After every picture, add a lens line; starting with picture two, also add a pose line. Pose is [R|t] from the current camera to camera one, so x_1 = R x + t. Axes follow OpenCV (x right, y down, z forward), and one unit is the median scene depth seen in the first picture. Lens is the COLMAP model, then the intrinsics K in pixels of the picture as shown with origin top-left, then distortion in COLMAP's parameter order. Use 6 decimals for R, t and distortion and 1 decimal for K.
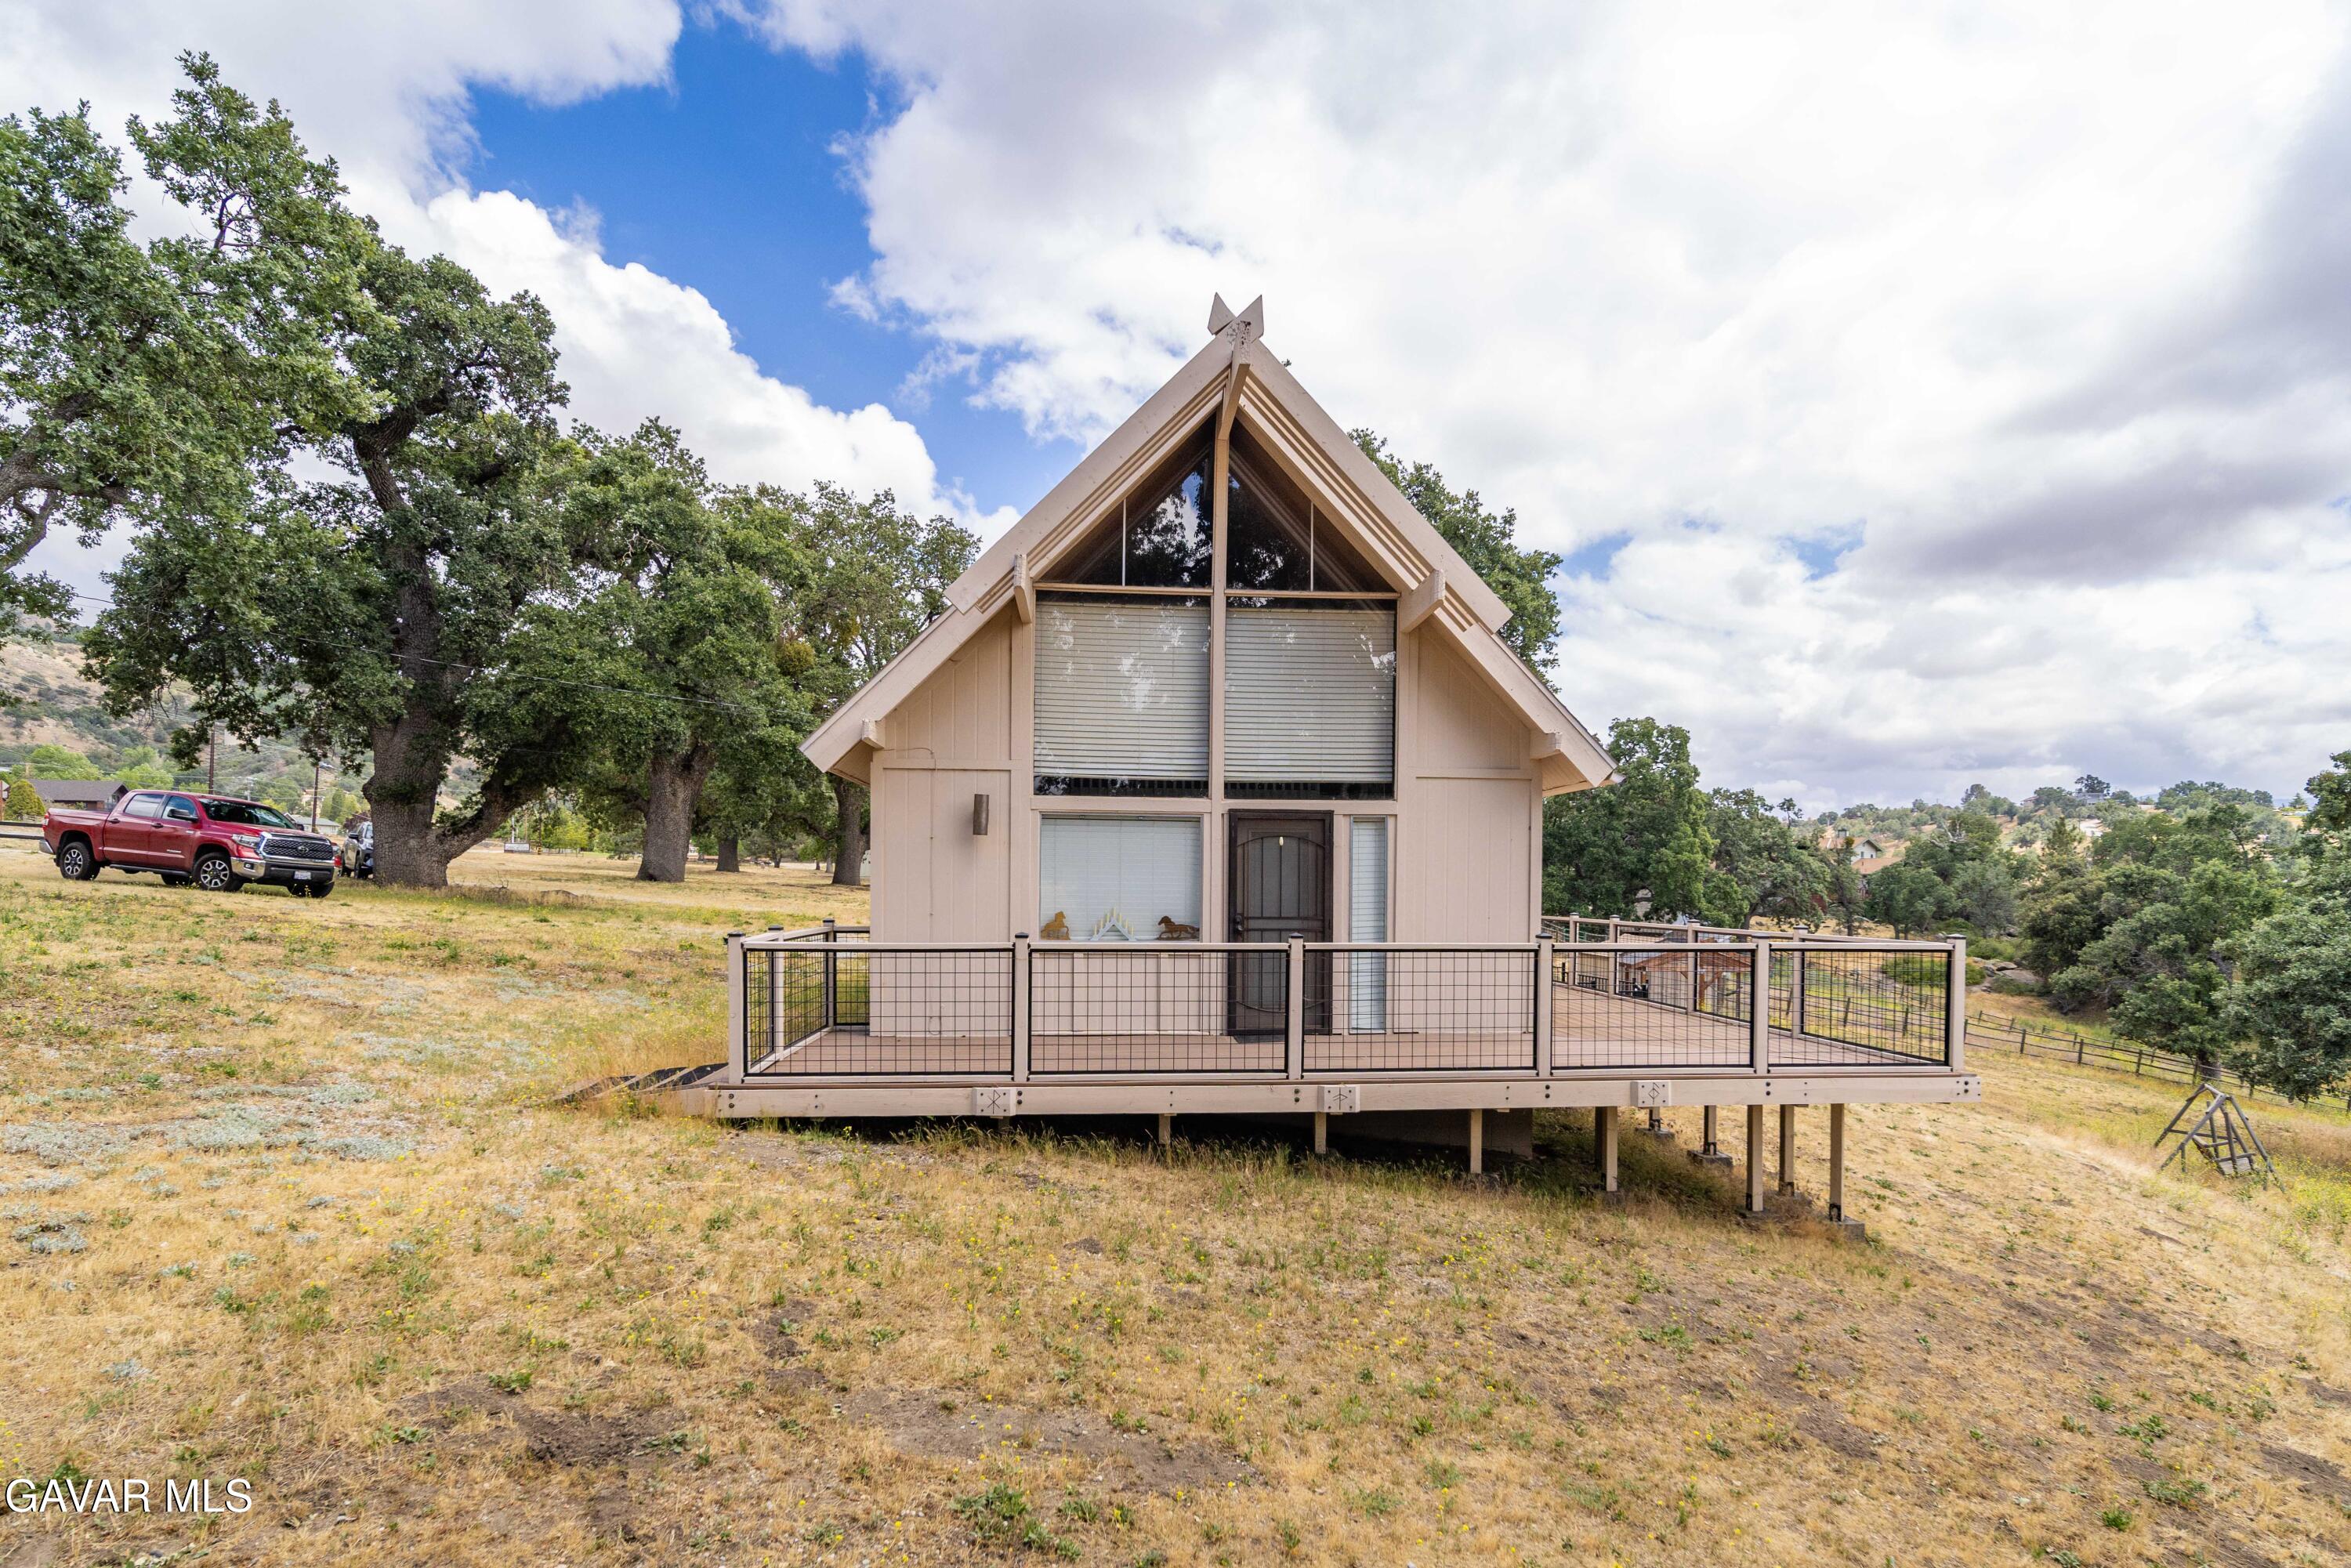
lens RADIAL K [[1191.0, 0, 1170.8], [0, 1191.0, 881.6], [0, 0, 1]] dist [0.008249, 0.000232]
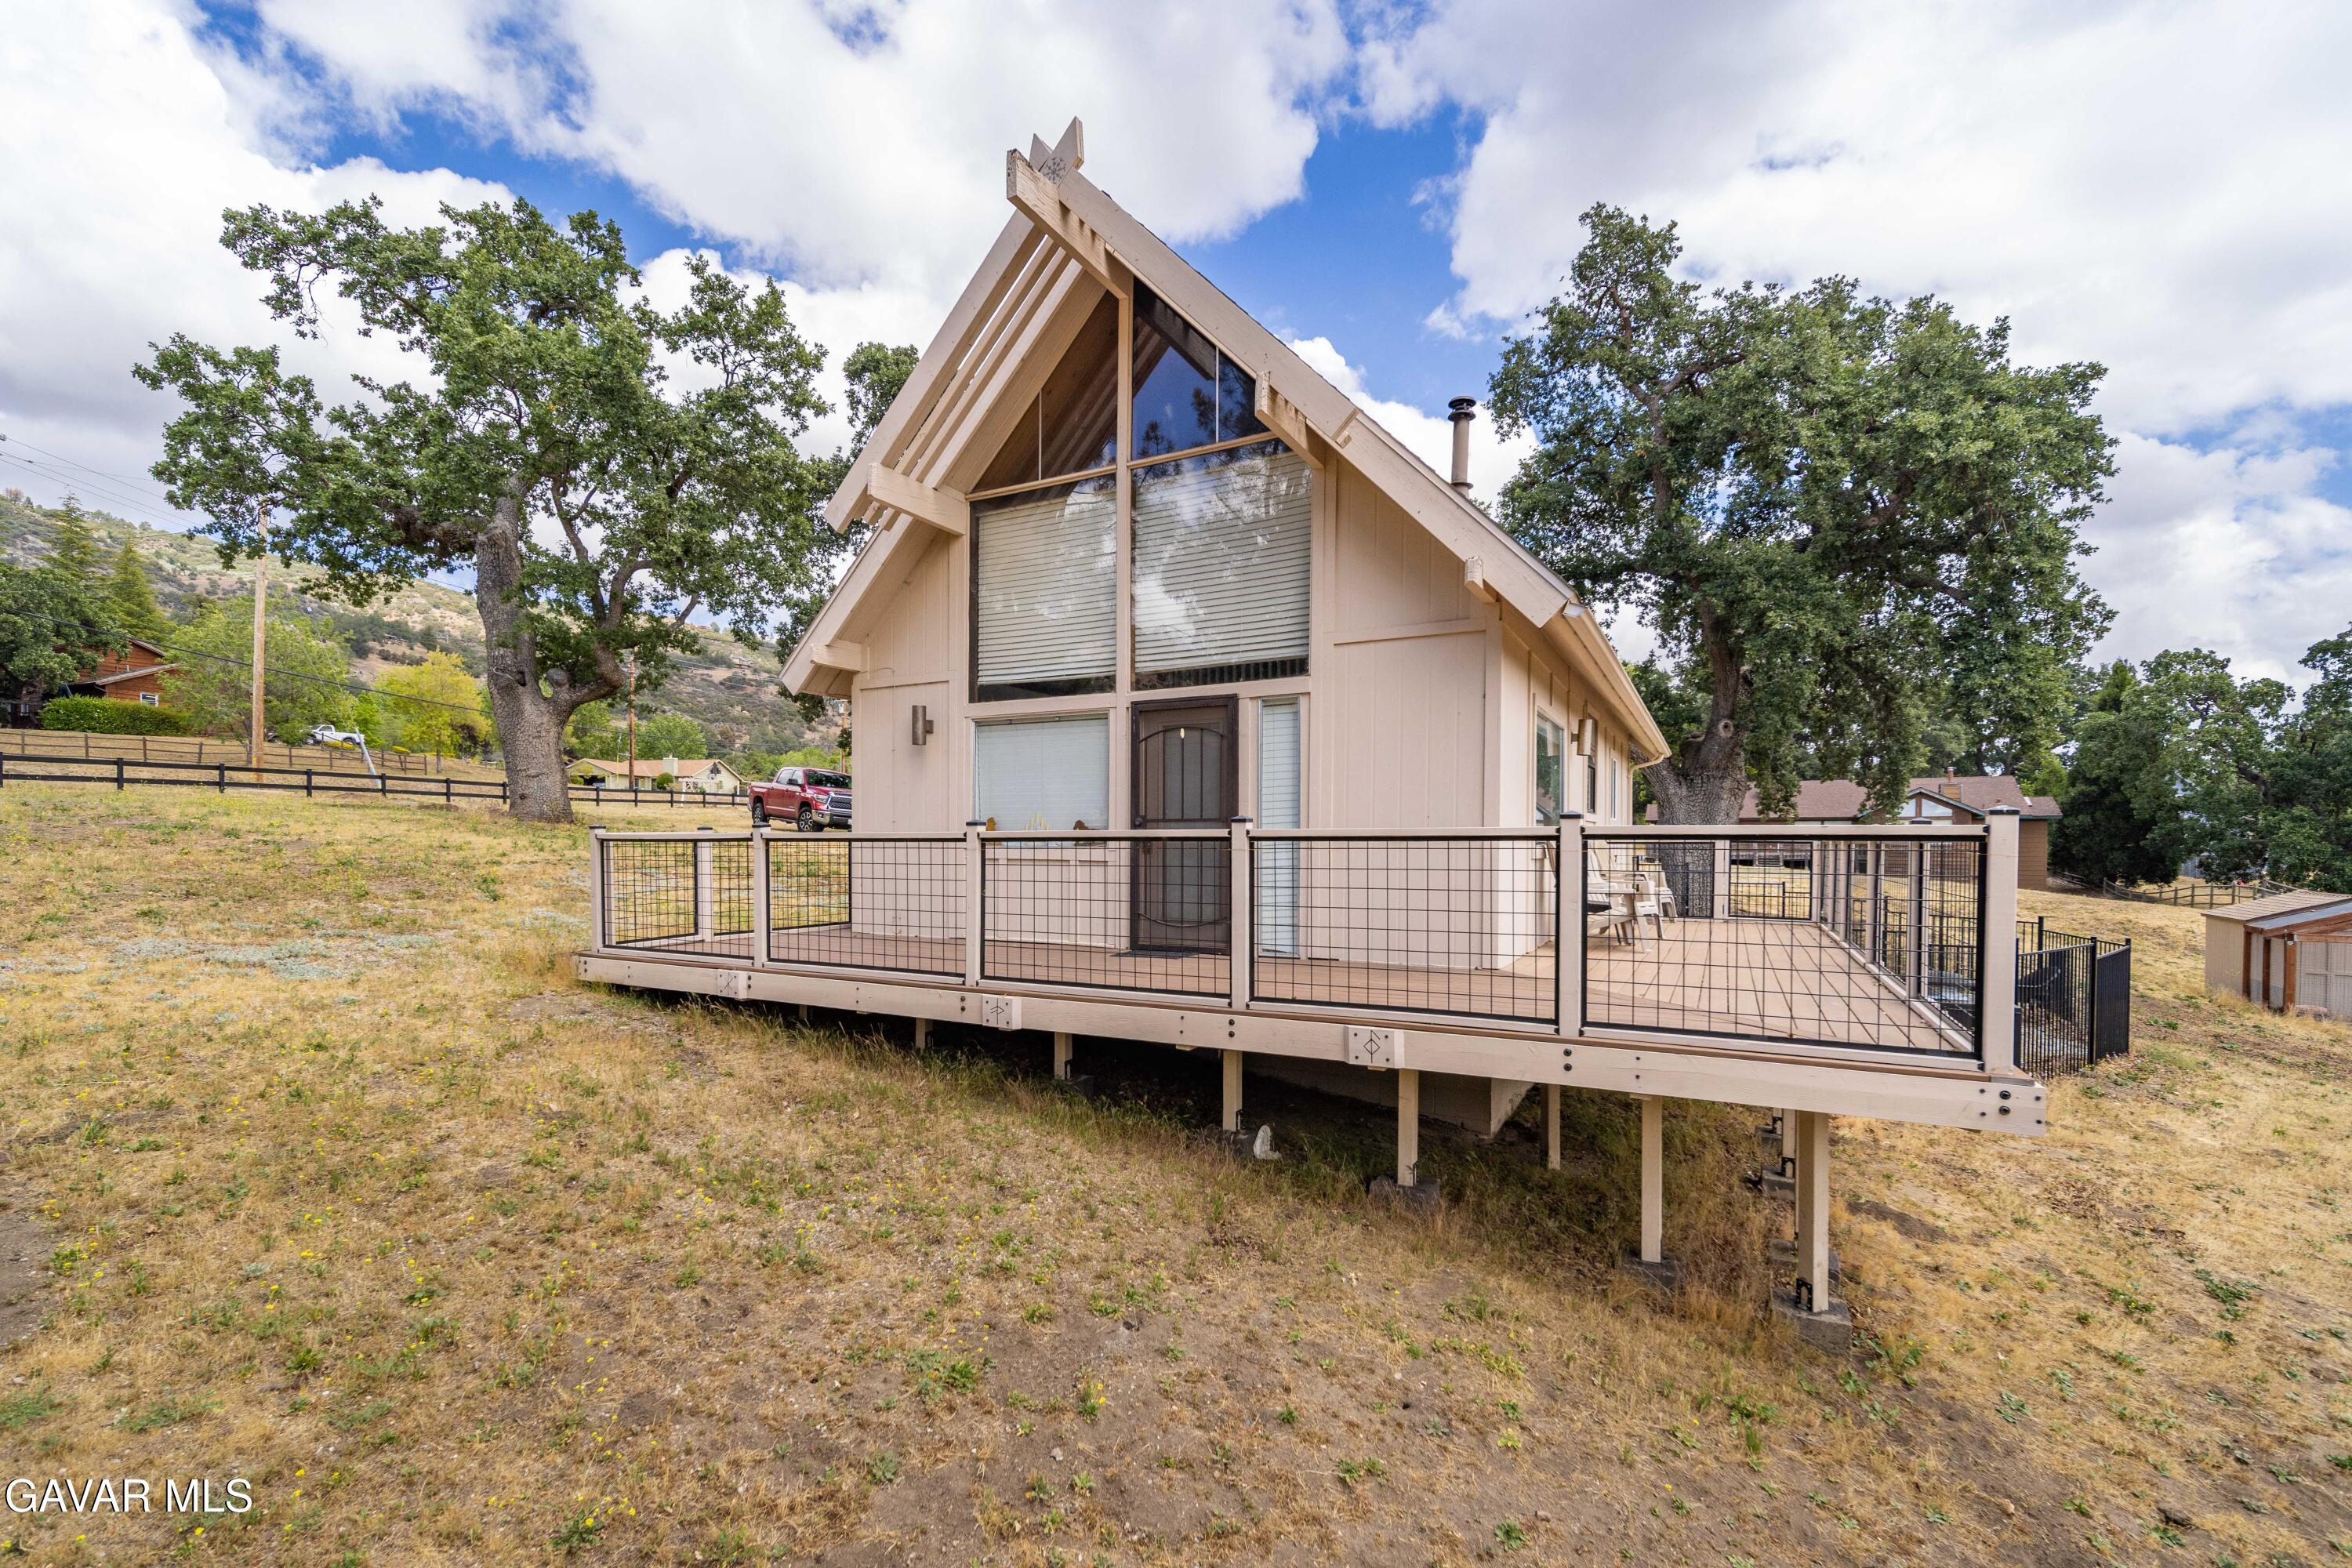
lens RADIAL K [[1022.5, 0, 1178.6], [0, 1022.5, 862.7], [0, 0, 1]] dist [0.017916, 0.000047]
pose [[0.825634, 0.003916, -0.564193, 0.519297], [0.002643, 0.999938, 0.010808, 0.053958], [0.564200, -0.010414, 0.825572, 0.369115]]
